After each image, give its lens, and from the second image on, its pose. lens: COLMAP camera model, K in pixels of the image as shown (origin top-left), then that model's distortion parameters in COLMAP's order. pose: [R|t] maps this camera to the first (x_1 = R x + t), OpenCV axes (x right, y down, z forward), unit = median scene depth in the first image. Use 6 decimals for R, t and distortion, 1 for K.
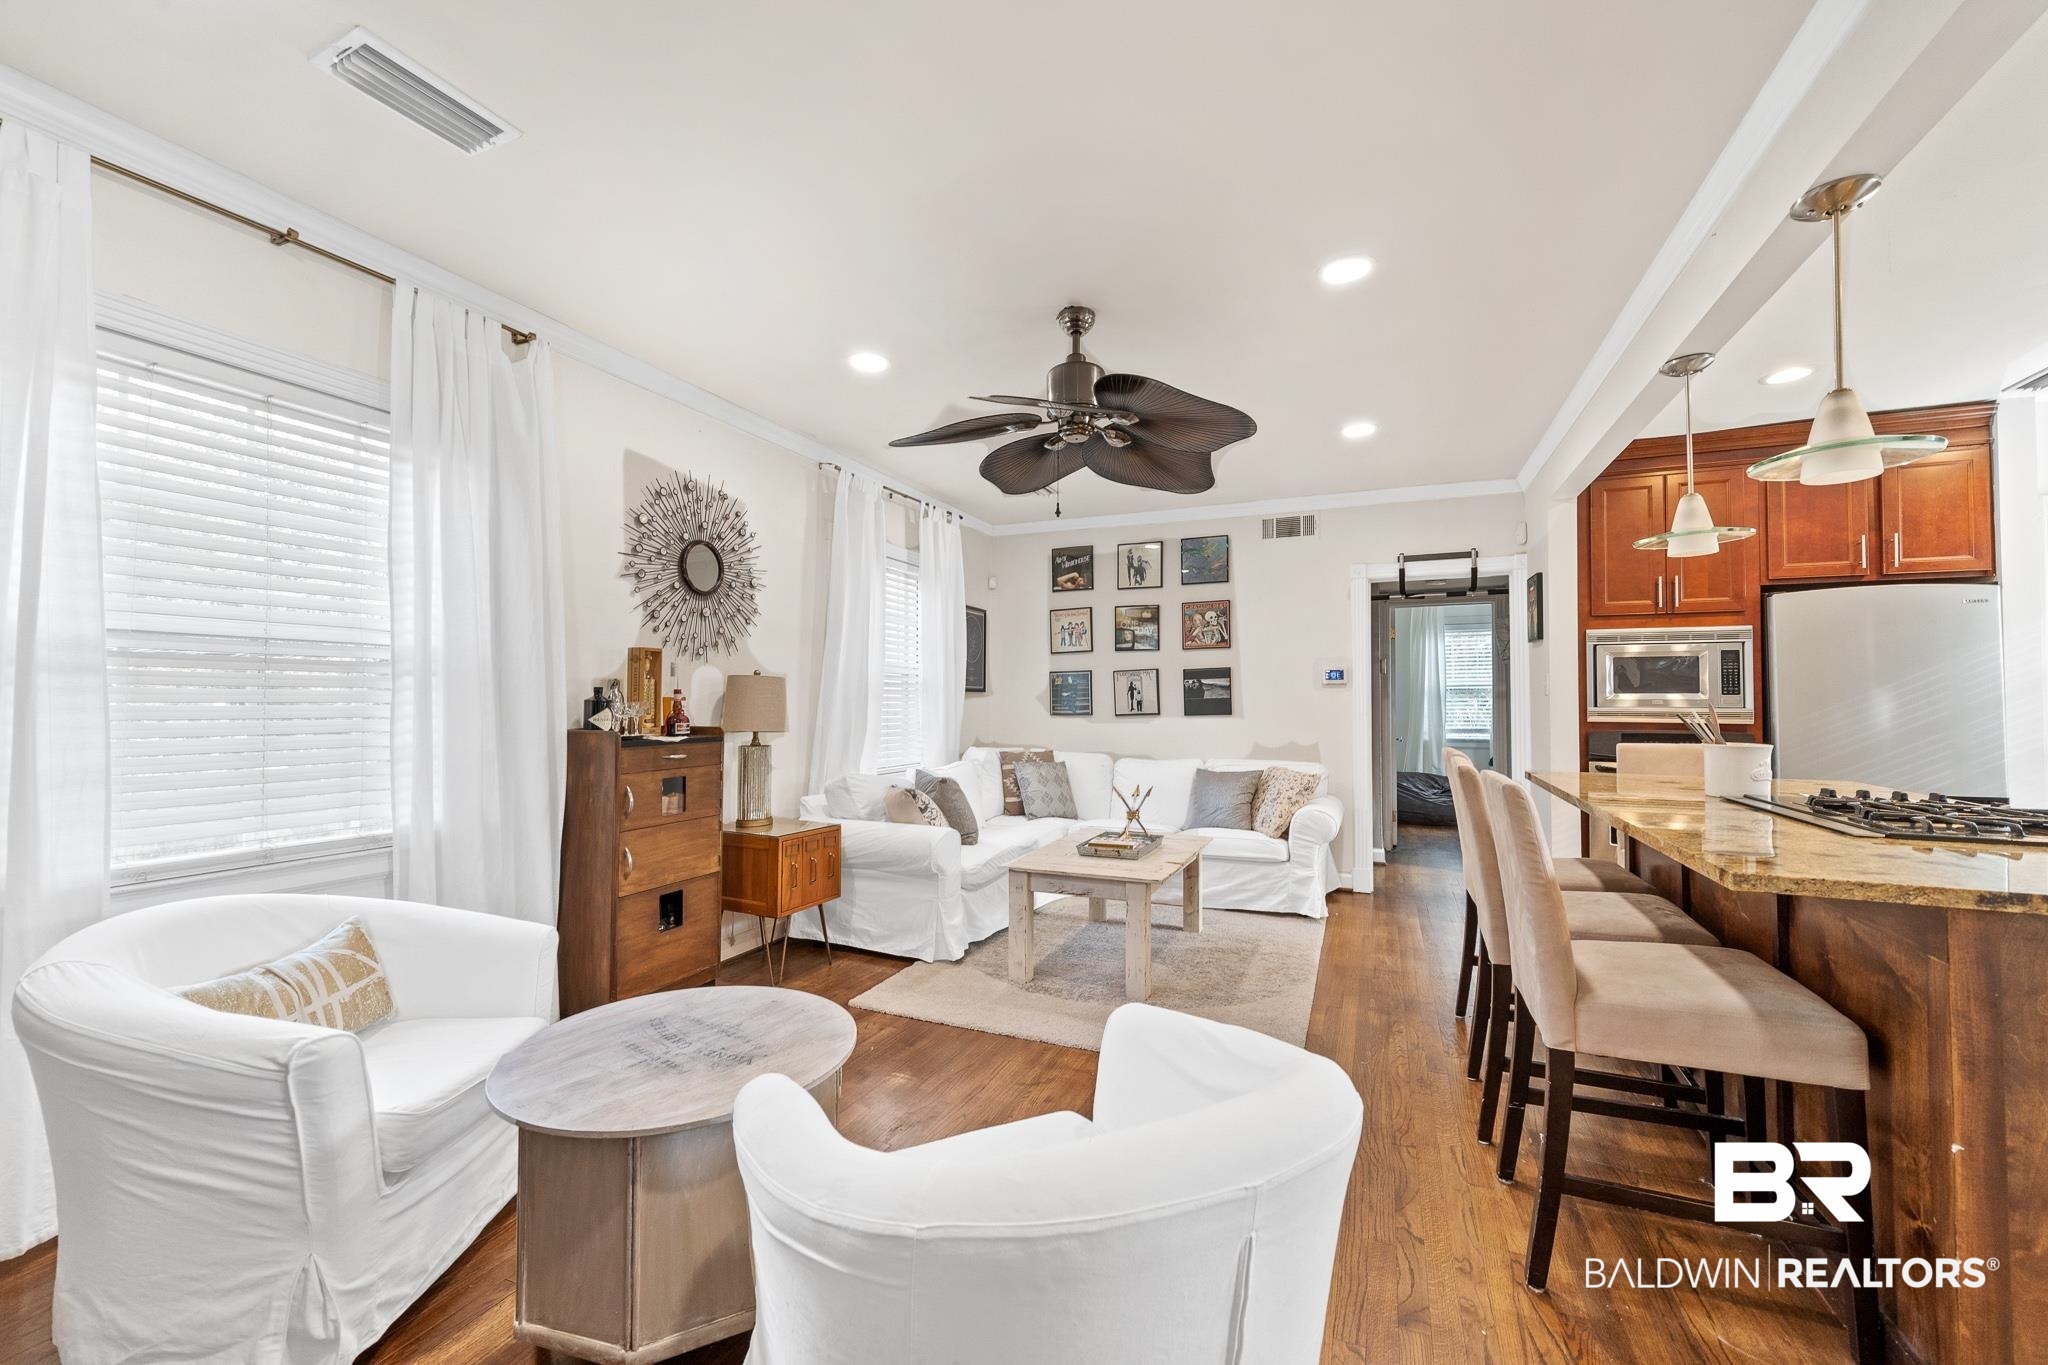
lens RADIAL K [[819.1, 0, 1020.1], [0, 819.1, 685.9], [0, 0, 1]] dist [-0.002318, 0.000523]
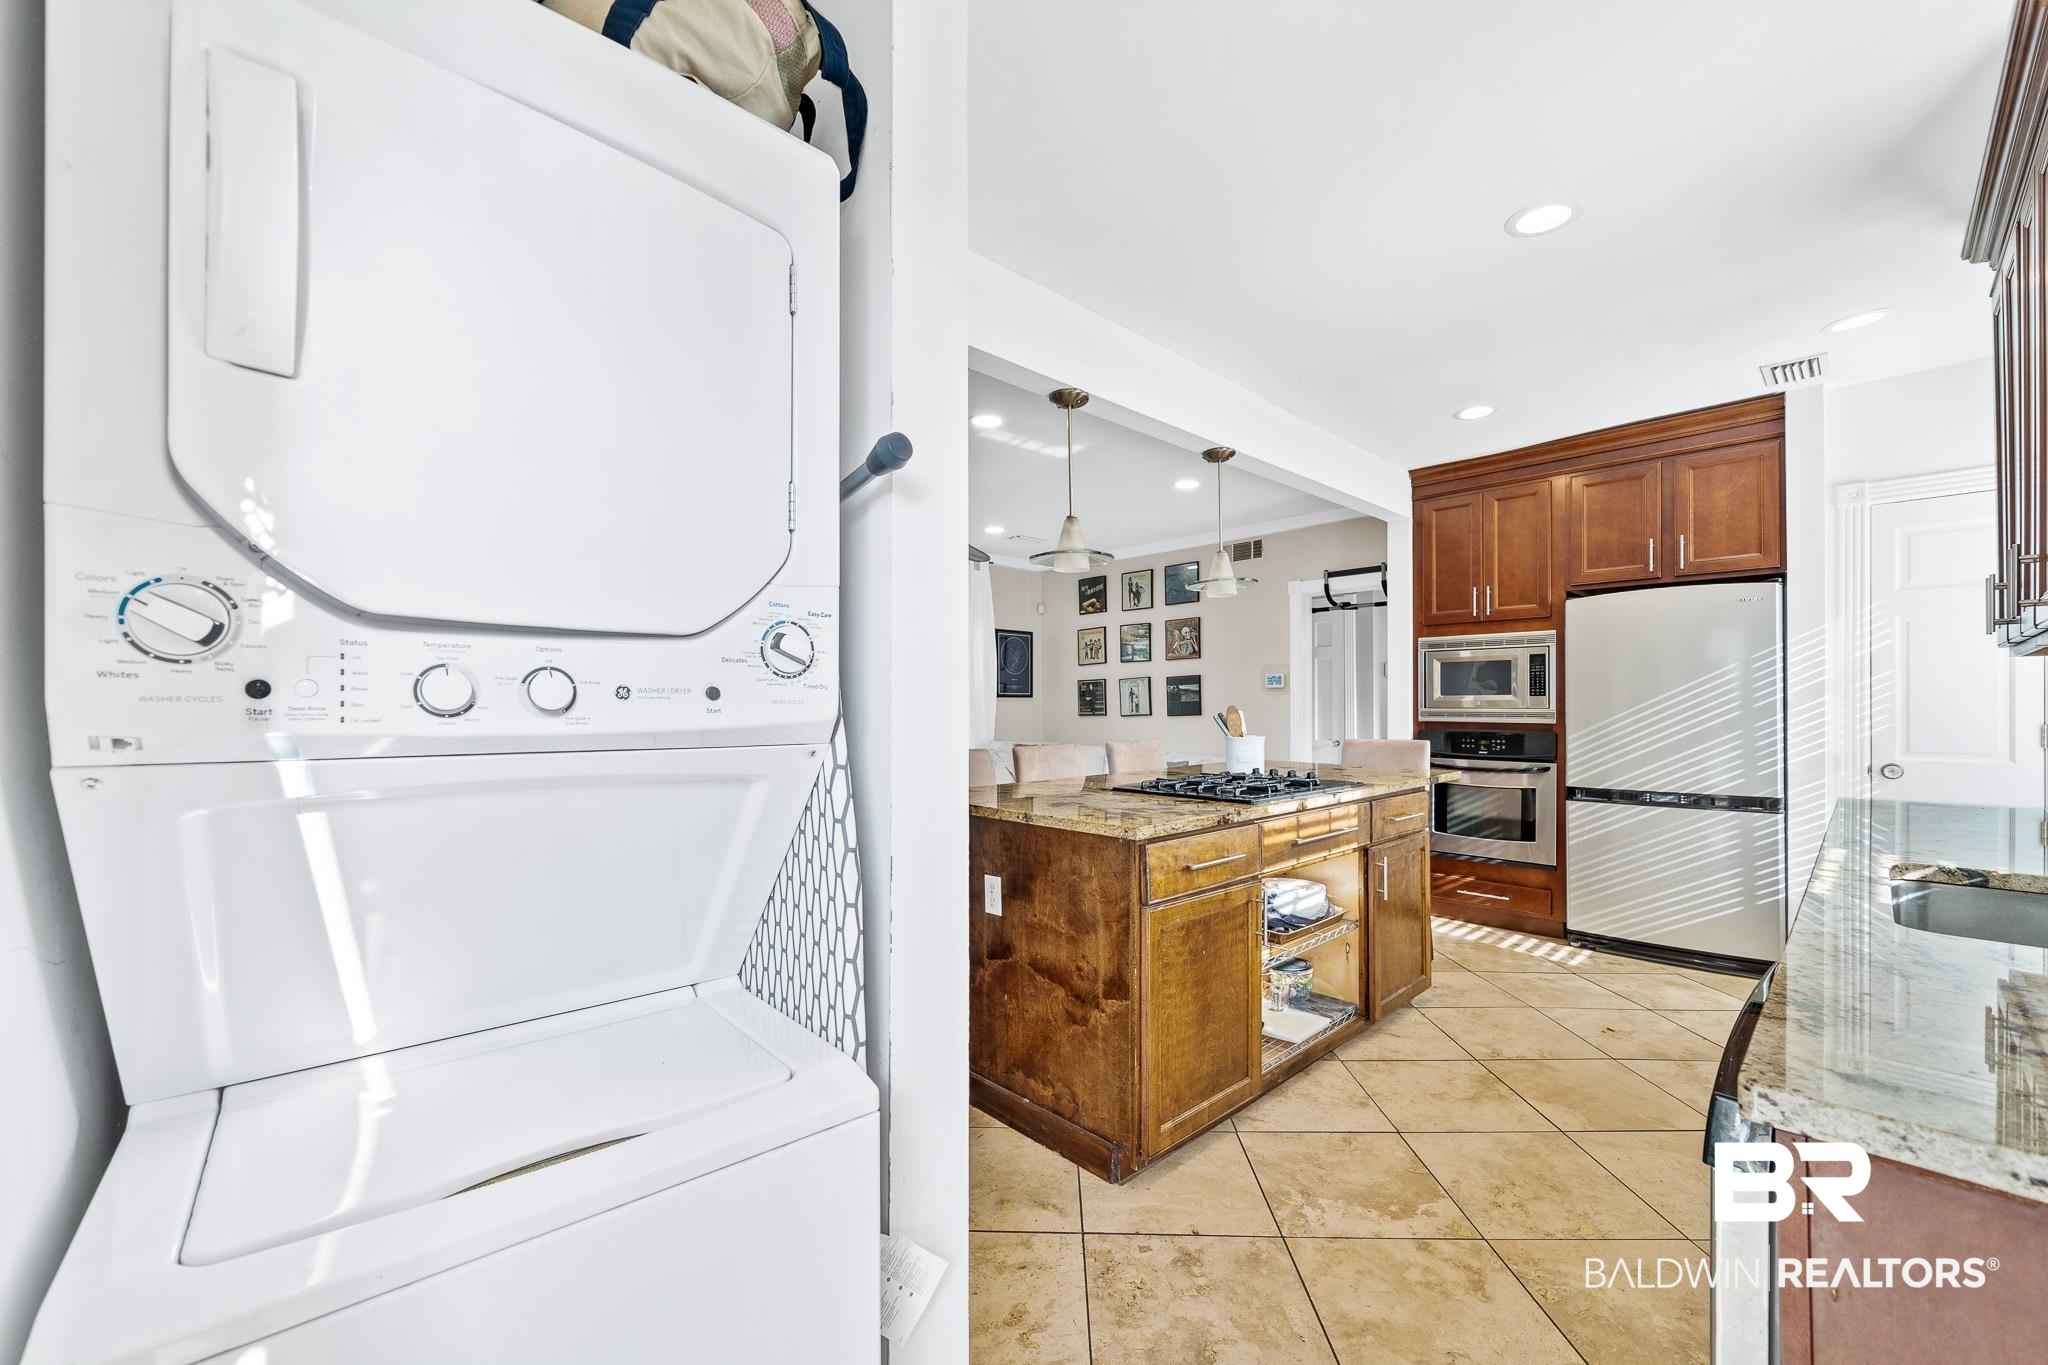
lens RADIAL K [[819.1, 0, 1013.5], [0, 819.1, 702.4], [0, 0, 1]] dist [-0.002318, 0.000523]
pose [[0.916100, -0.004716, -0.400923, 0.475798], [0.010862, 0.999856, 0.013060, -0.001505], [0.400804, -0.016319, 0.916019, -0.173737]]
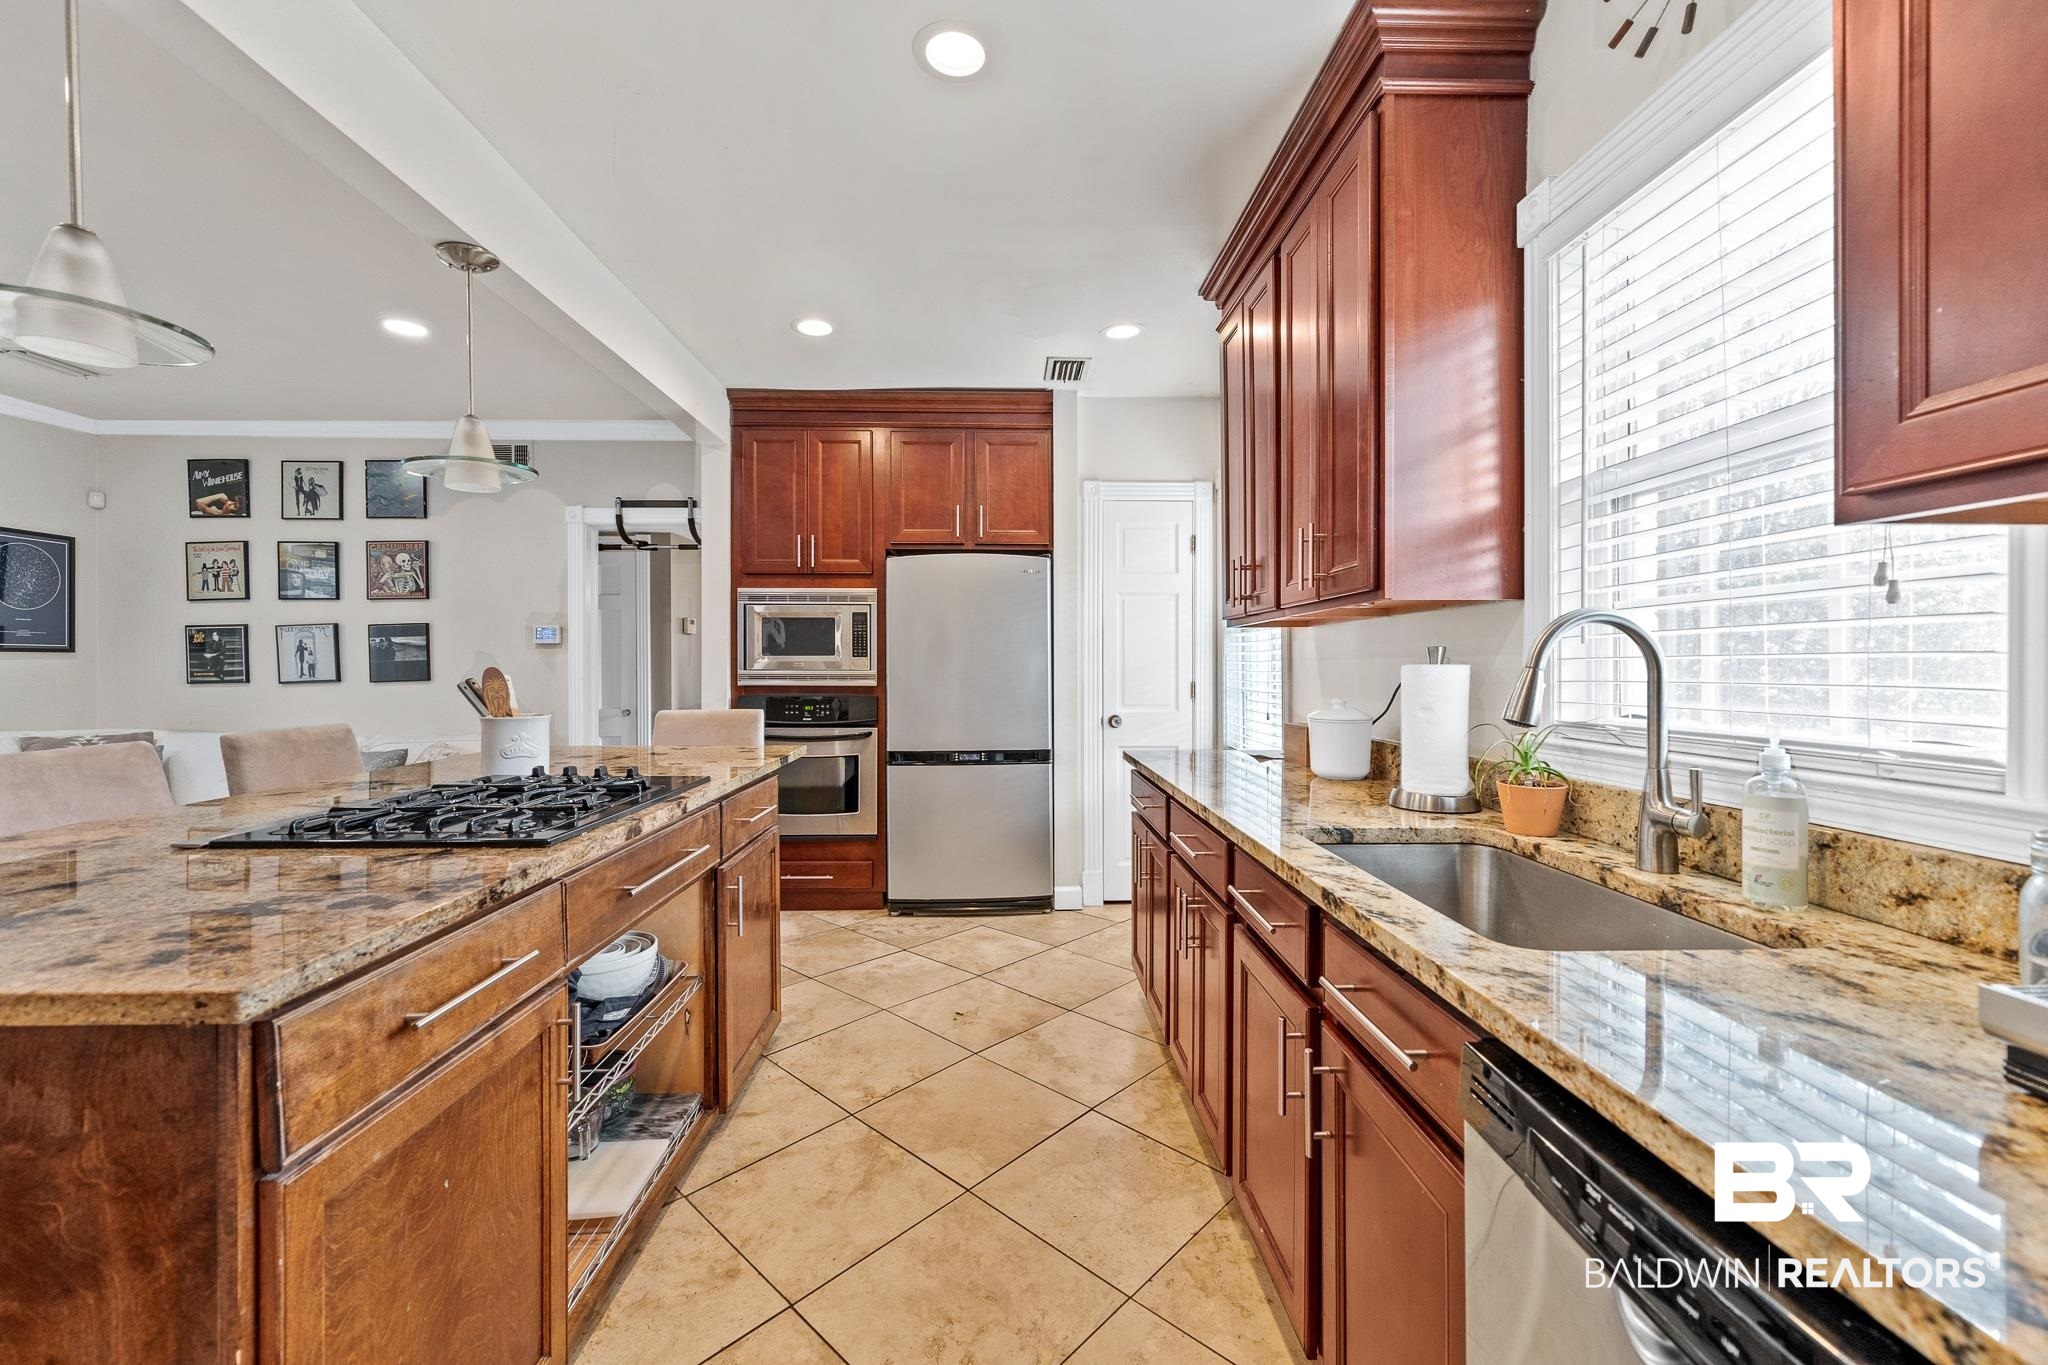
lens RADIAL K [[819.1, 0, 1022.5], [0, 819.1, 669.8], [0, 0, 1]] dist [-0.002318, 0.000523]
pose [[0.904105, -0.003542, 0.427296, 0.439585], [-0.006569, 0.999732, 0.022186, 0.001992], [-0.427260, -0.022865, 0.903840, 0.005853]]
